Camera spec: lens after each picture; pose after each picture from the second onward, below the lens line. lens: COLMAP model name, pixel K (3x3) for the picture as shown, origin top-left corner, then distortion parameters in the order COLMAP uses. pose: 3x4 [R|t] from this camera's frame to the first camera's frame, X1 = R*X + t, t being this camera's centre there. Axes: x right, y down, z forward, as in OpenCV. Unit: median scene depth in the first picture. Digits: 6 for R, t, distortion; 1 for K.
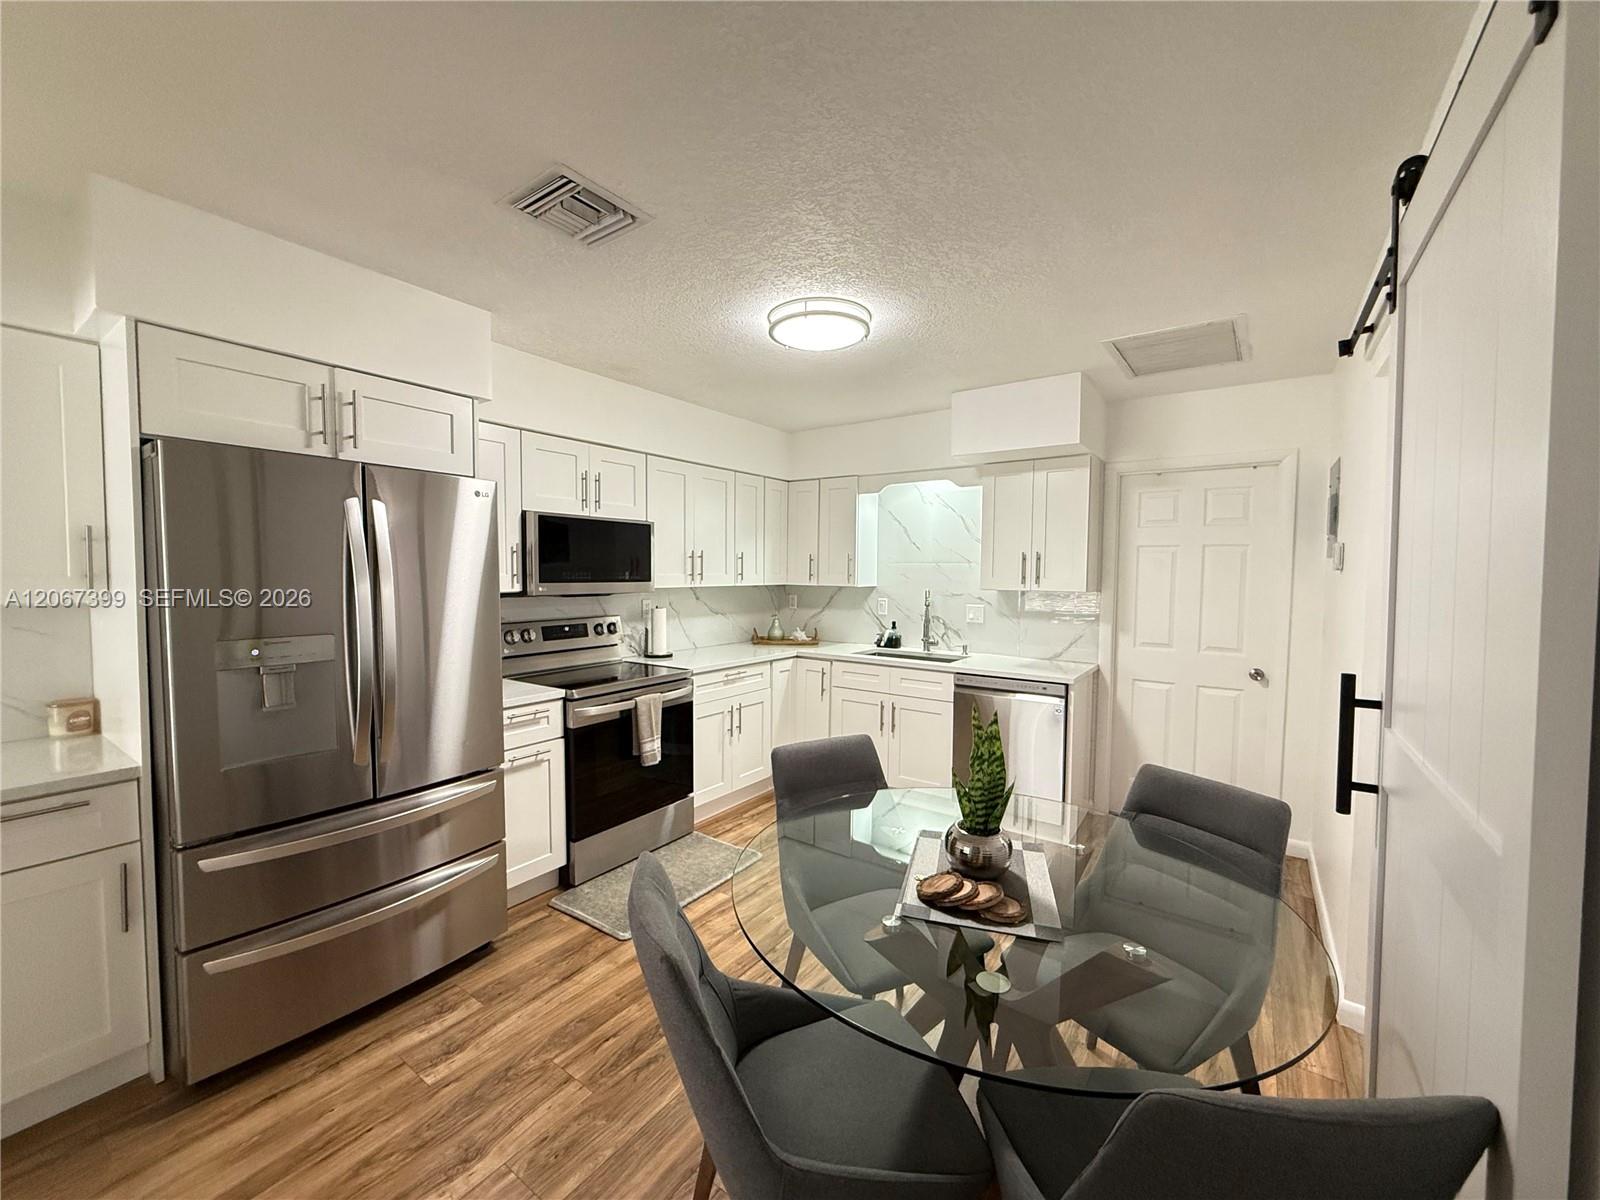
lens RADIAL K [[640.0, 0, 800.0], [0, 640.0, 600.0], [0, 0, 1]] dist [-0.000022, -0.000065]
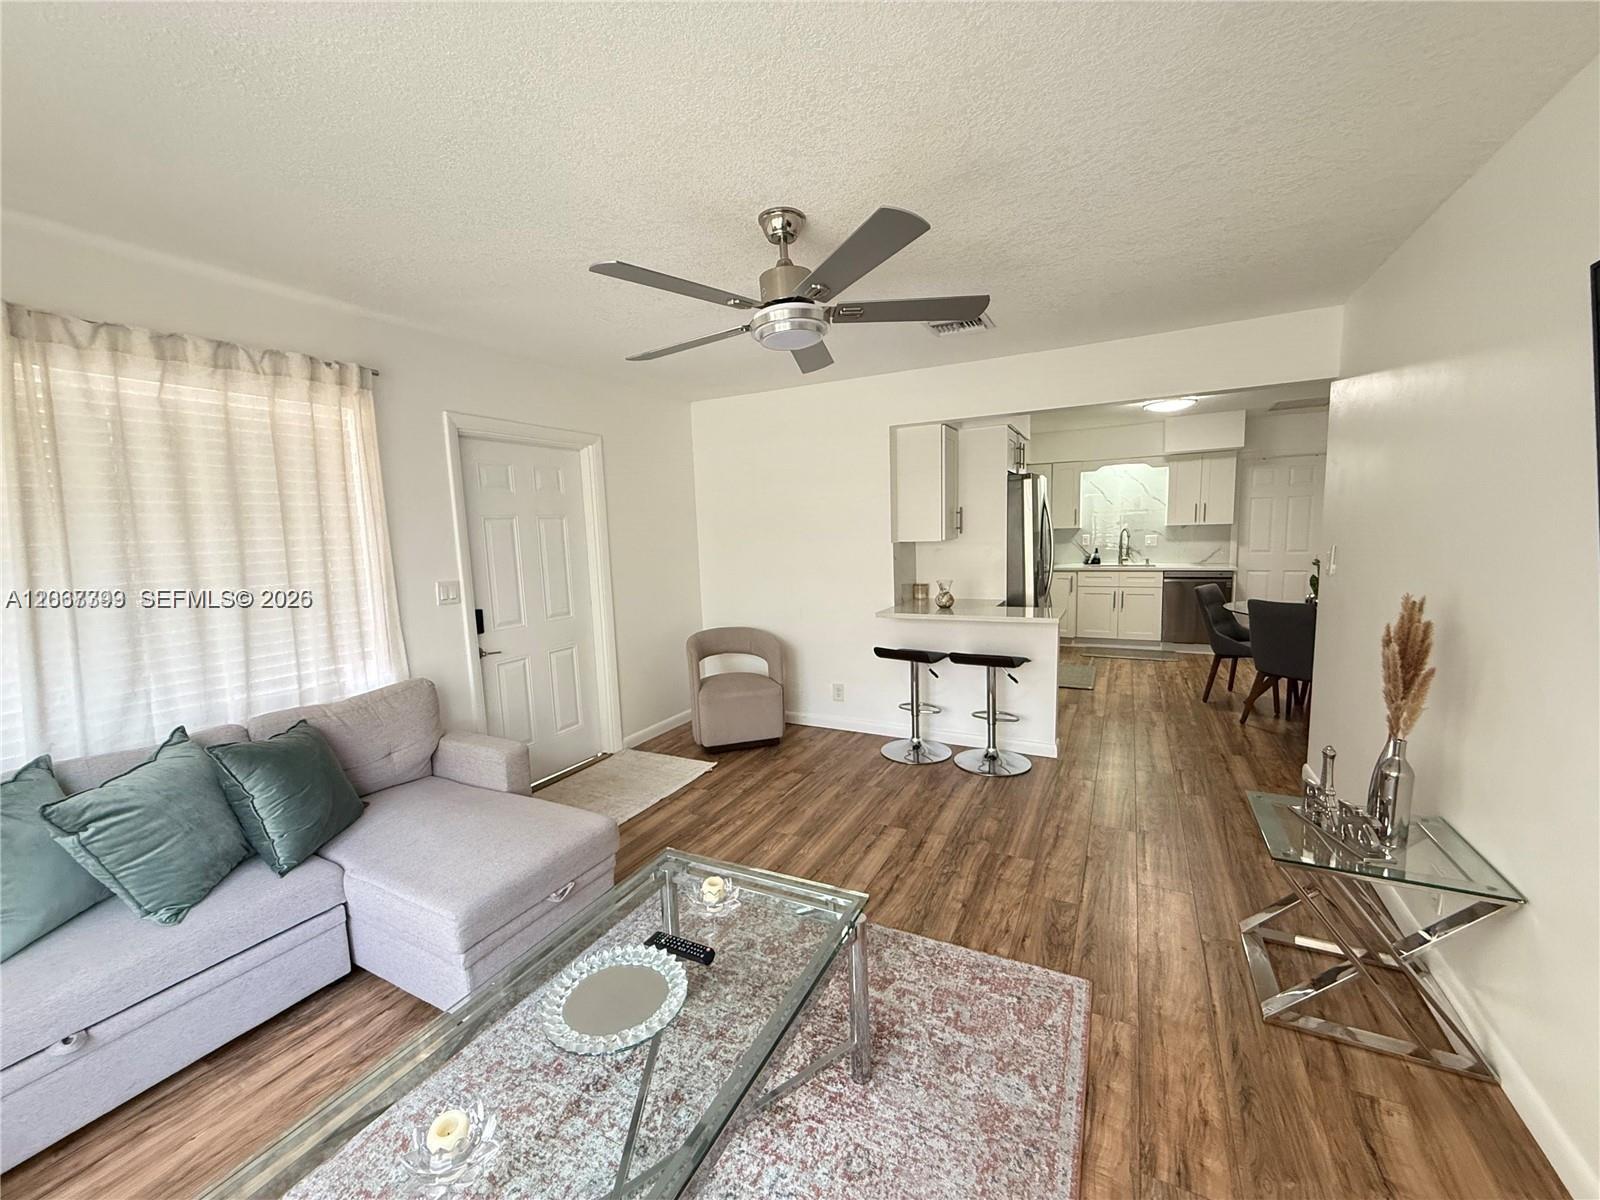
lens RADIAL K [[640.0, 0, 800.0], [0, 640.0, 600.0], [0, 0, 1]] dist [-0.000022, -0.000065]
pose [[0.991437, -0.059473, 0.116258, -1.104817], [0.050899, 0.995855, 0.075378, 0.002776], [-0.120259, -0.068815, 0.990355, -0.766628]]
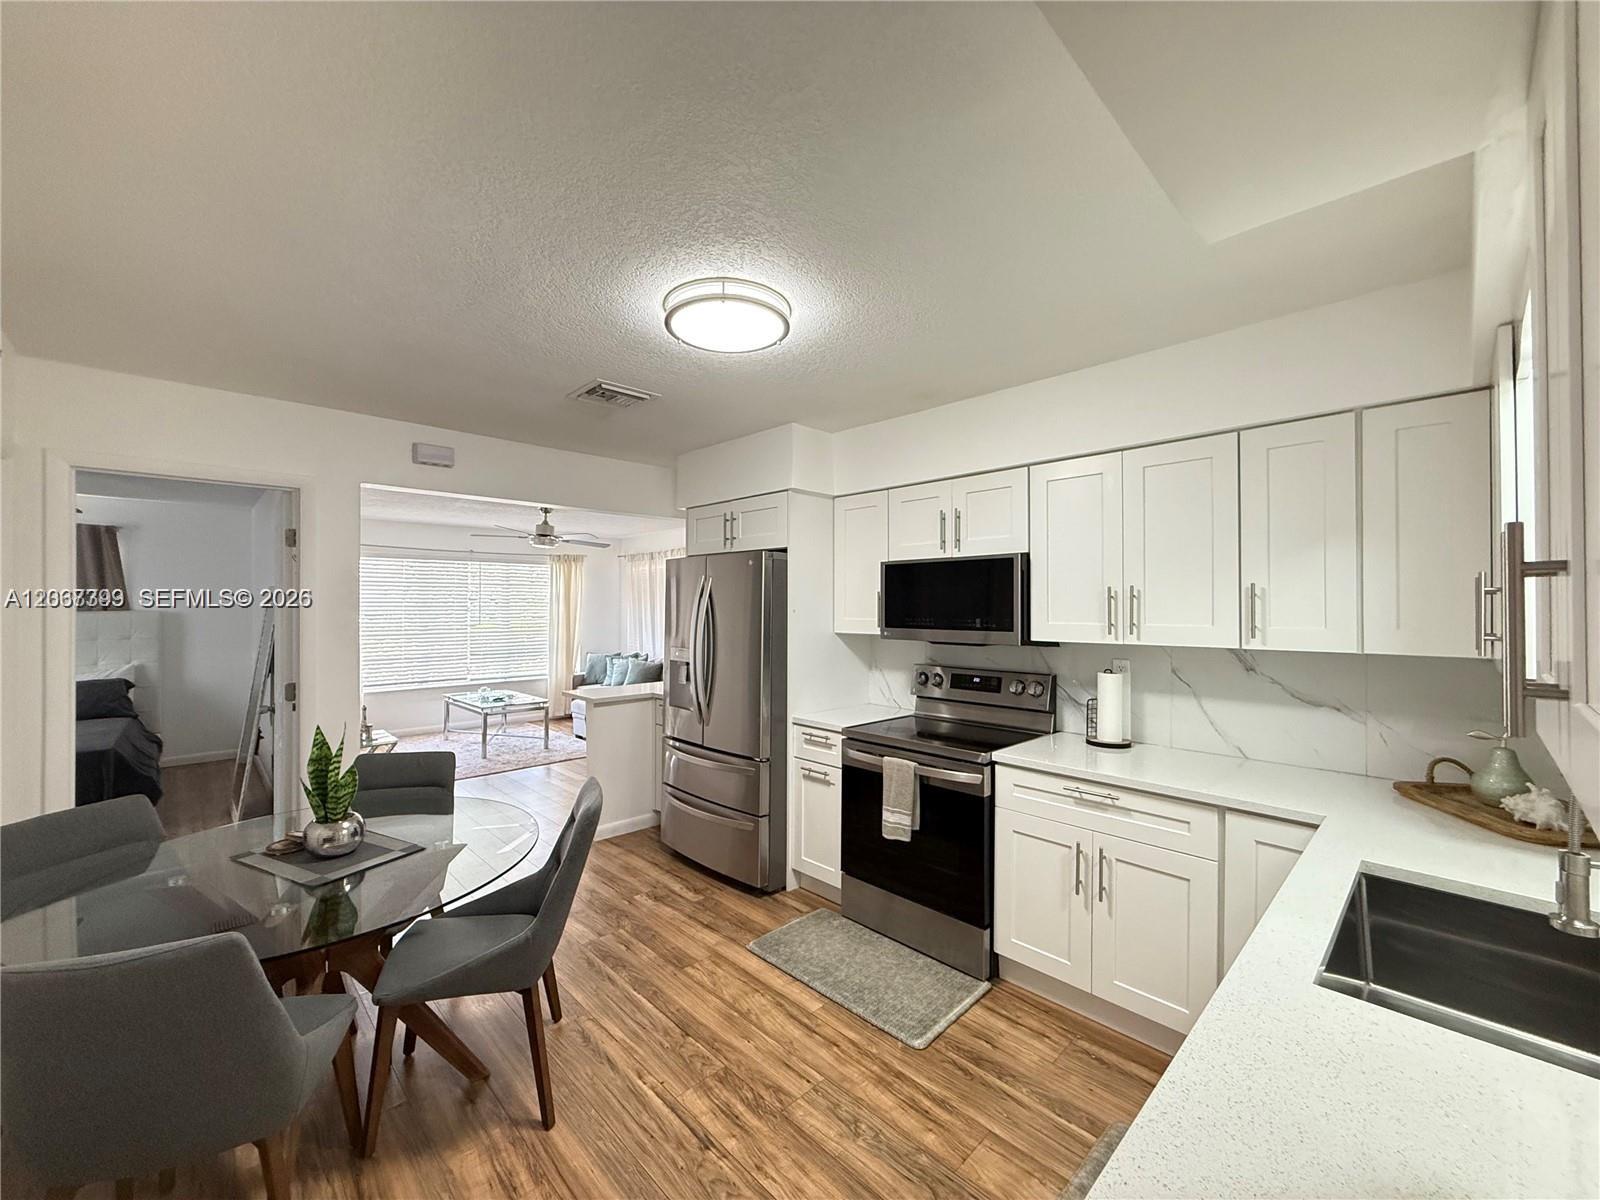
lens RADIAL K [[640.0, 0, 800.0], [0, 640.0, 600.0], [0, 0, 1]] dist [-0.000022, -0.000065]
pose [[-0.192994, -0.018332, -0.981029, 0.588609], [-0.048571, 0.998778, -0.009109, -0.048737], [0.979997, 0.045892, -0.193649, 0.924034]]
